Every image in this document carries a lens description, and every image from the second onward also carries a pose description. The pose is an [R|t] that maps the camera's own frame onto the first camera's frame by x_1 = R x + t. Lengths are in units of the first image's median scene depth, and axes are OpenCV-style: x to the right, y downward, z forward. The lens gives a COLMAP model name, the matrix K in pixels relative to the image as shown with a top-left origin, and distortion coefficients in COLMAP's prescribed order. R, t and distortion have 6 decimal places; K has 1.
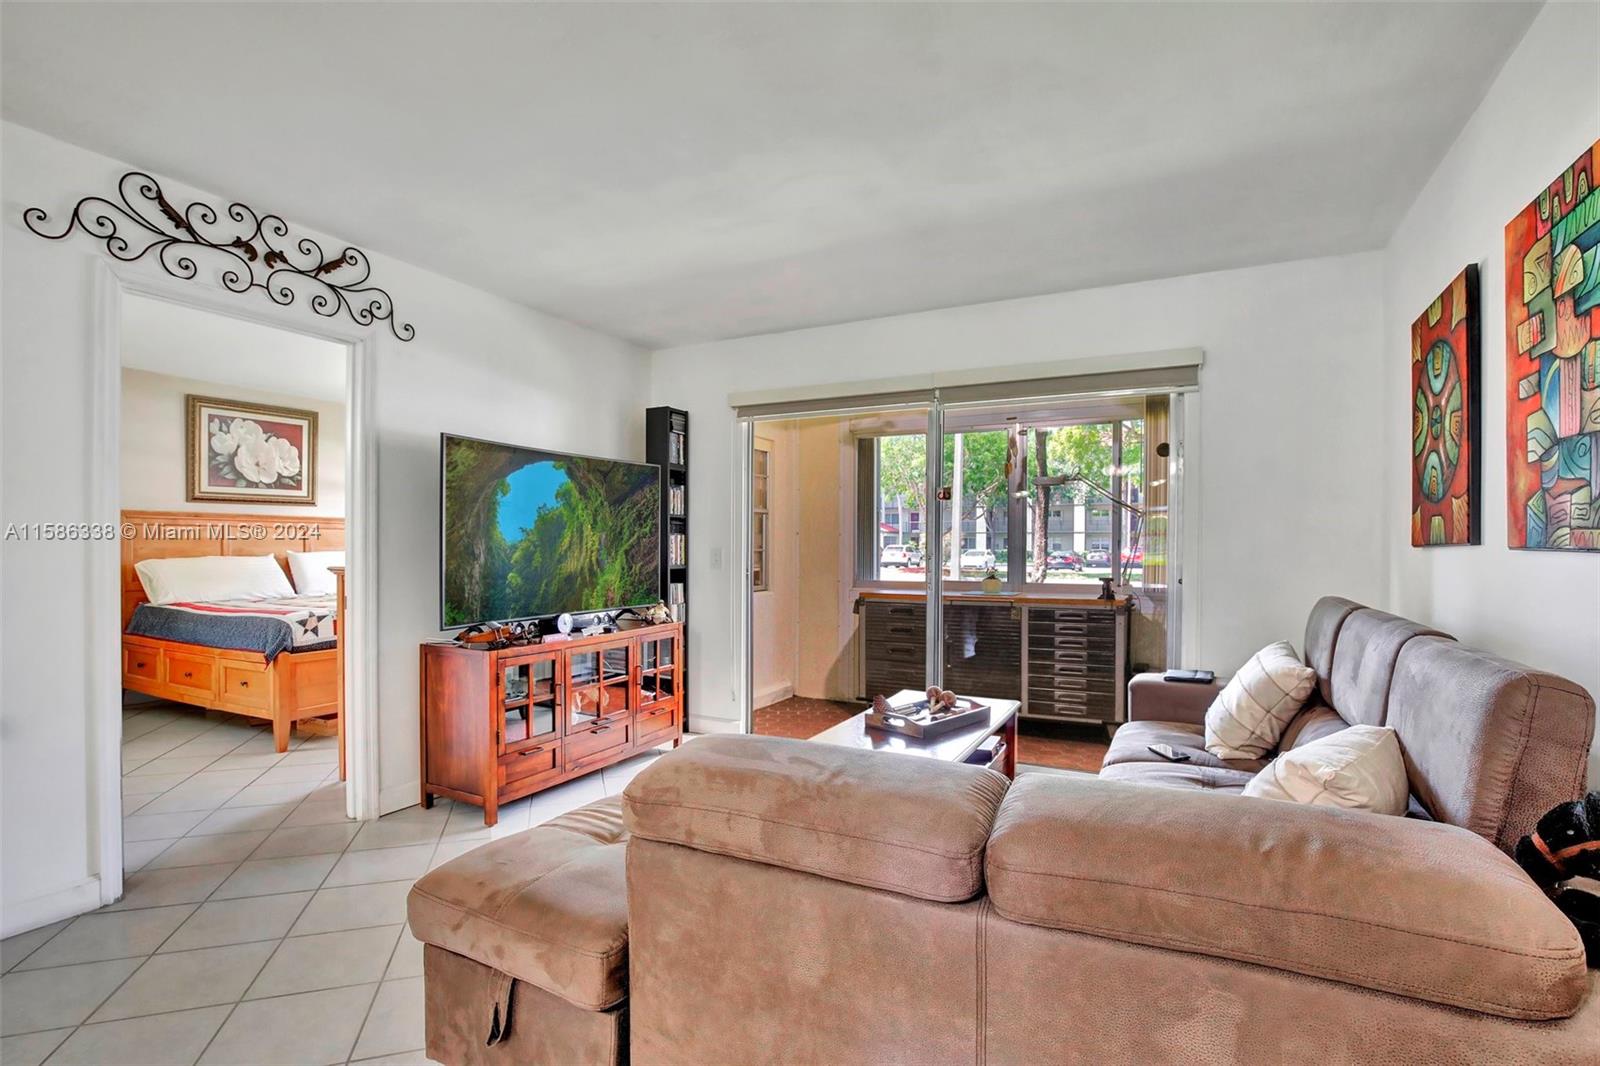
lens RADIAL K [[745.1, 0, 800.4], [0, 745.1, 553.6], [0, 0, 1]] dist [-0.022315, -0.000275]
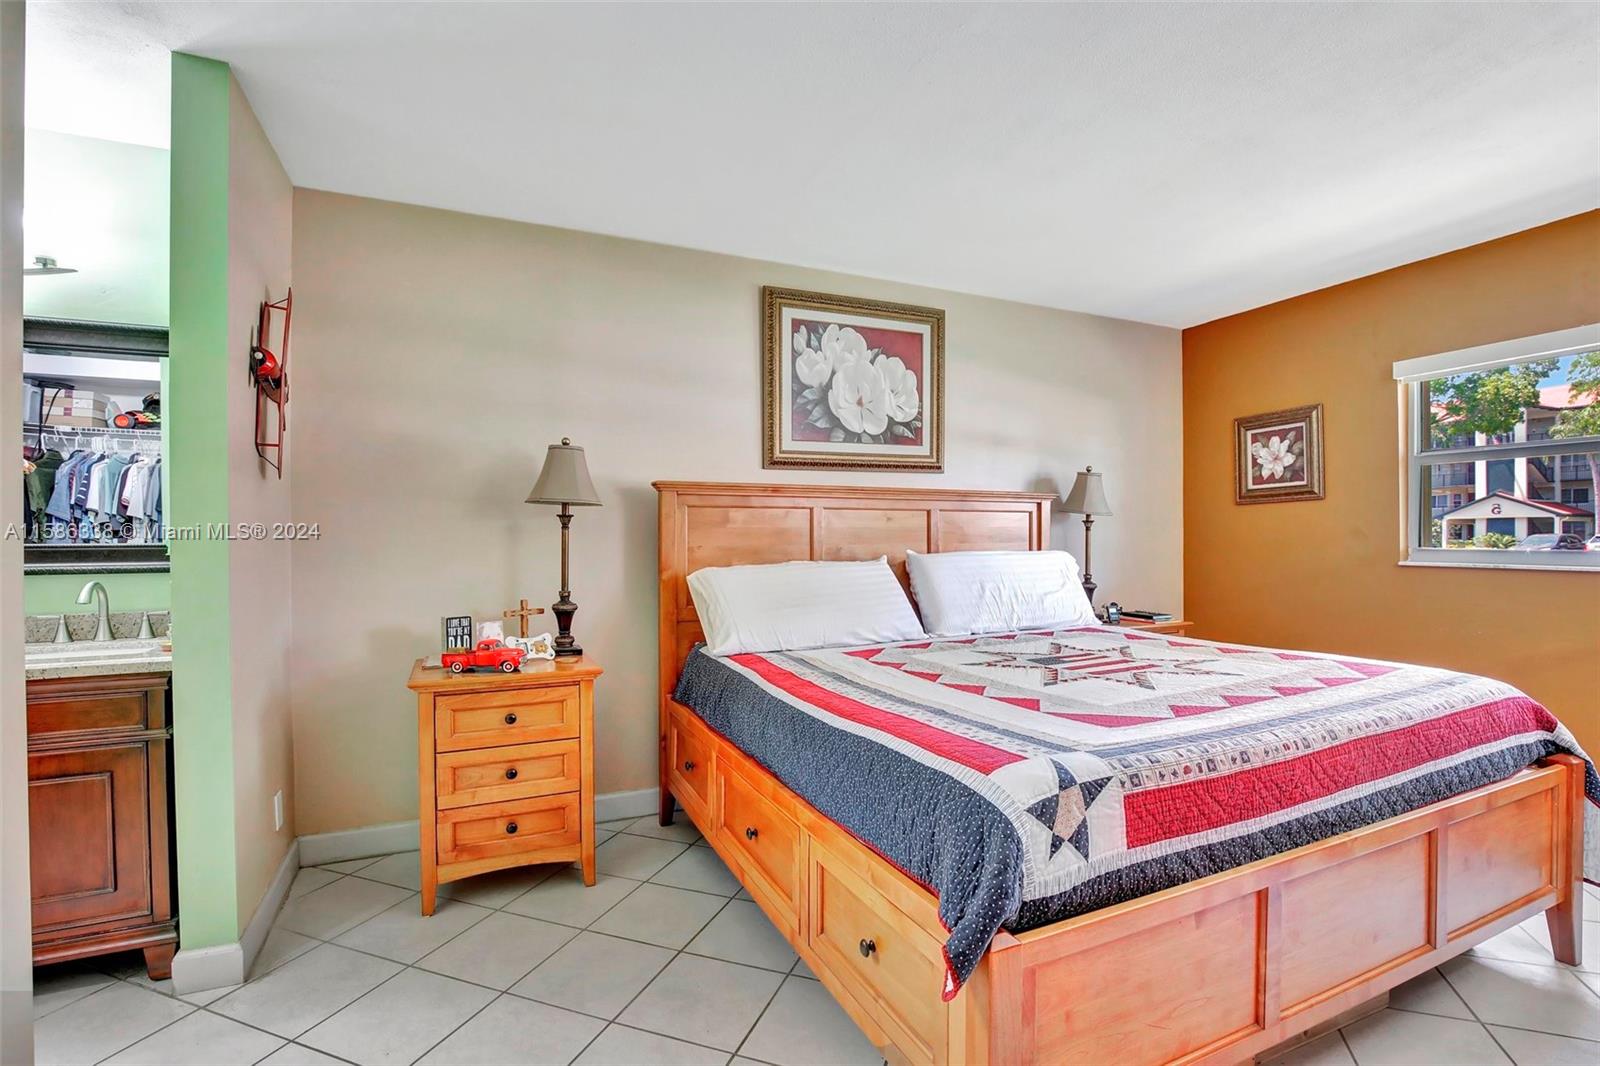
lens RADIAL K [[745.1, 0, 800.4], [0, 745.1, 553.6], [0, 0, 1]] dist [-0.022315, -0.000275]
pose [[0.778810, 0.003821, -0.627249, -0.419233], [0.001656, 0.999965, 0.008148, -0.006258], [0.627258, -0.007384, 0.778776, 0.528768]]
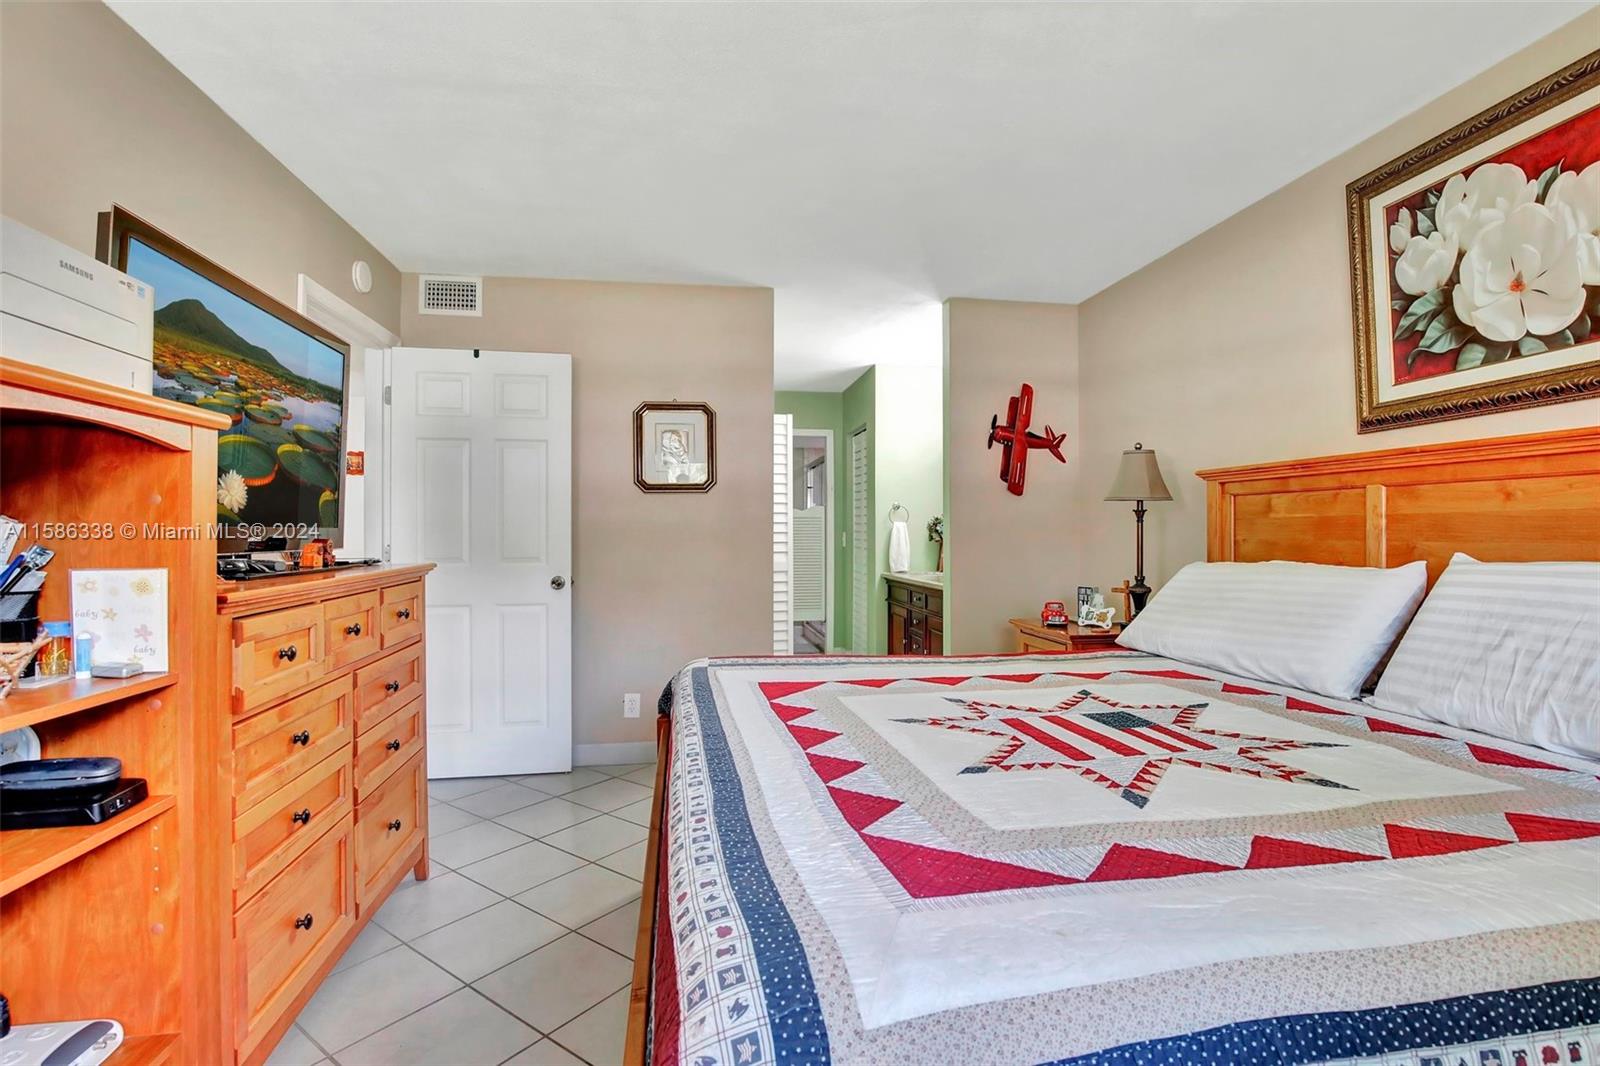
lens RADIAL K [[751.9, 0, 800.0], [0, 751.9, 533.0], [0, 0, 1]] dist [0.001863, 0.000007]
pose [[-0.808866, 0.004602, -0.587974, -0.299561], [-0.001011, 0.999957, 0.009217, -0.015414], [0.587991, 0.008049, -0.808827, 1.126752]]
